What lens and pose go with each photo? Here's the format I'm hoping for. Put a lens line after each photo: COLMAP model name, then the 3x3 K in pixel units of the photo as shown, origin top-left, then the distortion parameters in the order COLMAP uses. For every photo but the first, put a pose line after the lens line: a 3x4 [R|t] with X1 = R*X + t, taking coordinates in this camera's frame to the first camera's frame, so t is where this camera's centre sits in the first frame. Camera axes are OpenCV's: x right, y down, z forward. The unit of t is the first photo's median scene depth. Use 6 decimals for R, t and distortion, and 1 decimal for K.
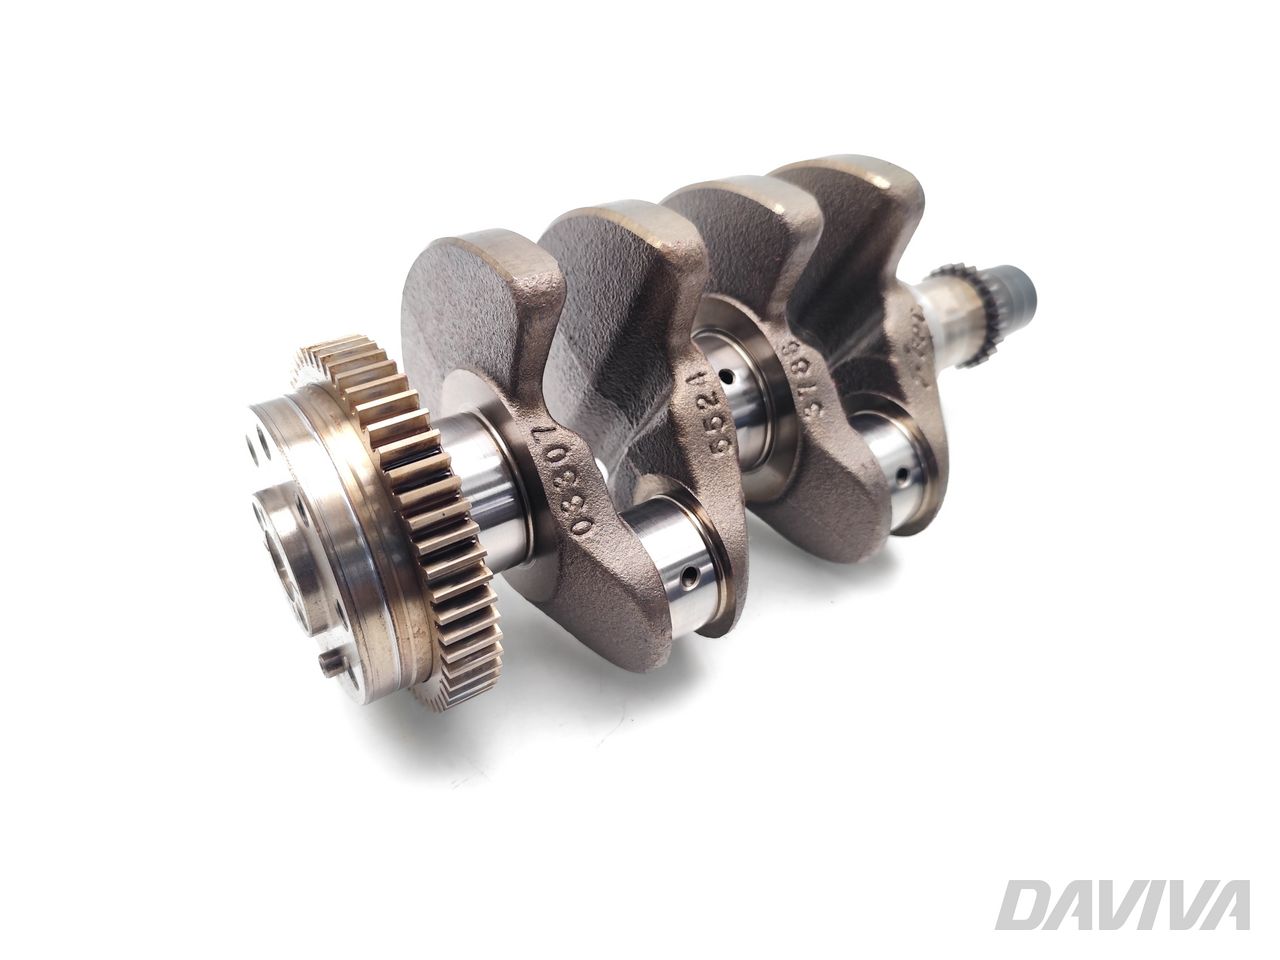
lens RADIAL K [[865.9, 0, 640.0], [0, 865.9, 480.0], [0, 0, 1]] dist [0.001724, -0.000163]
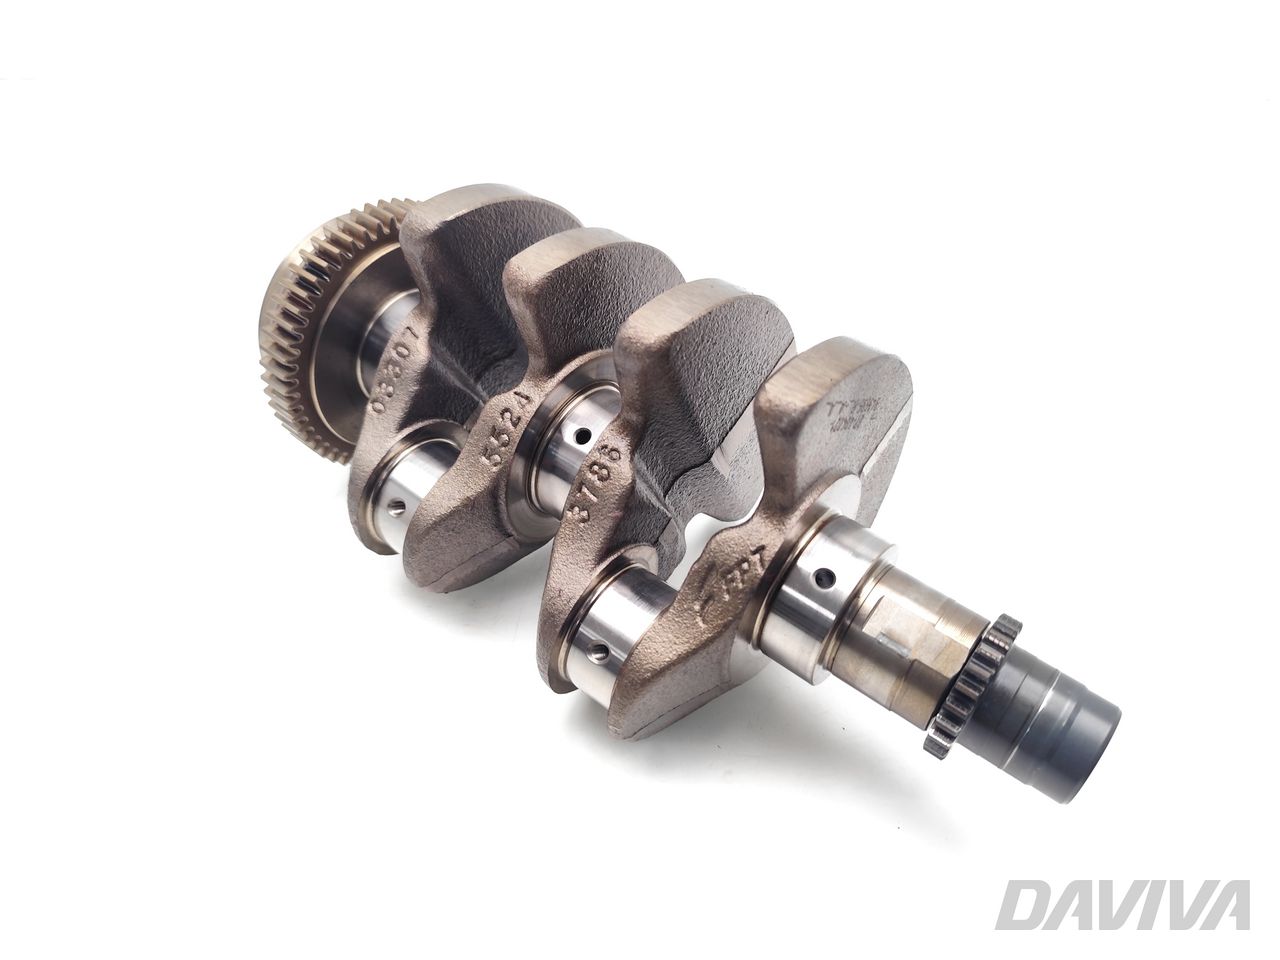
lens RADIAL K [[865.9, 0, 640.0], [0, 865.9, 480.0], [0, 0, 1]] dist [0.001724, -0.000163]
pose [[0.304418, 0.639936, -0.705558, 0.924602], [-0.646852, 0.682612, 0.340035, -0.503661], [0.699223, 0.352878, 0.621743, 0.472168]]
